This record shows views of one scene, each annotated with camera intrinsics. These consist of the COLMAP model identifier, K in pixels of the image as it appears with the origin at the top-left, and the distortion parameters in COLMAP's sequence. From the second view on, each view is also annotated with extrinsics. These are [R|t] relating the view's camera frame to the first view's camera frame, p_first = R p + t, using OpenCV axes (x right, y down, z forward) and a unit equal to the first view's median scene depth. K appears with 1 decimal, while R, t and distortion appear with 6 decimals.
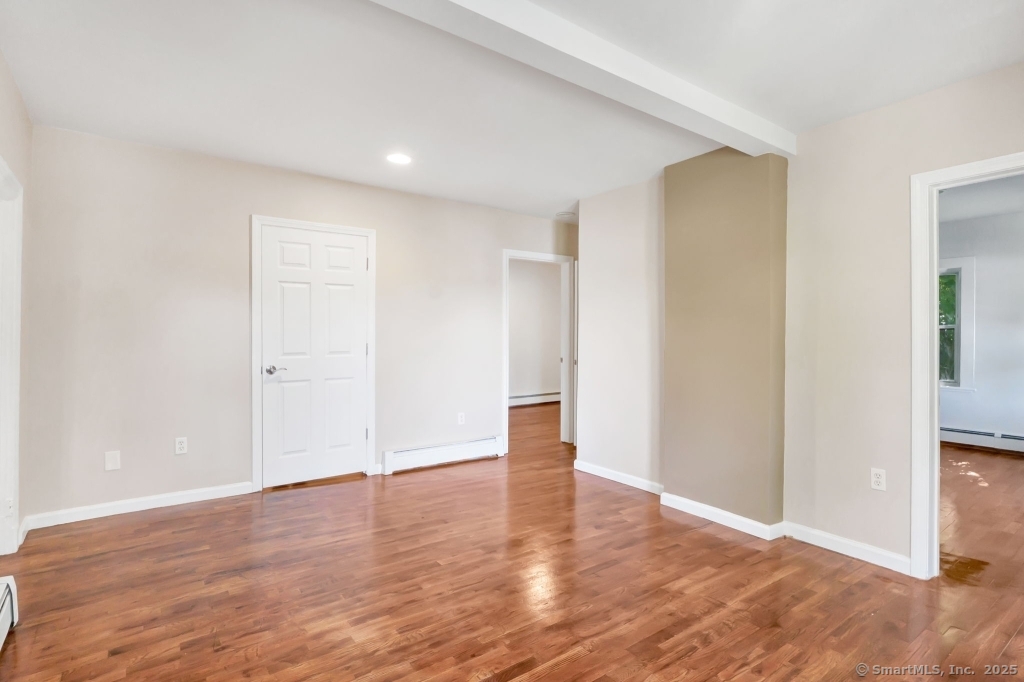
lens RADIAL K [[508.8, 0, 504.1], [0, 508.8, 334.4], [0, 0, 1]] dist [-0.001535, 0.001155]
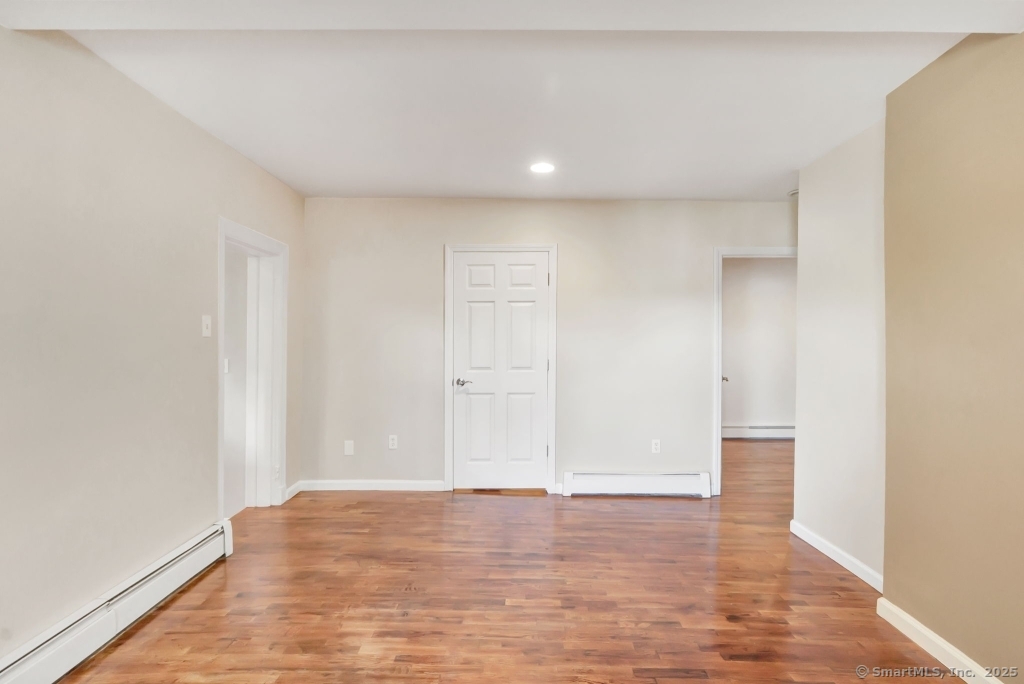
lens RADIAL K [[508.8, 0, 509.7], [0, 508.8, 343.0], [0, 0, 1]] dist [-0.001535, 0.001155]
pose [[0.804396, -0.004161, -0.594078, 0.307653], [0.000262, 0.999978, -0.006649, -0.008736], [0.594093, 0.005193, 0.804380, 0.189886]]
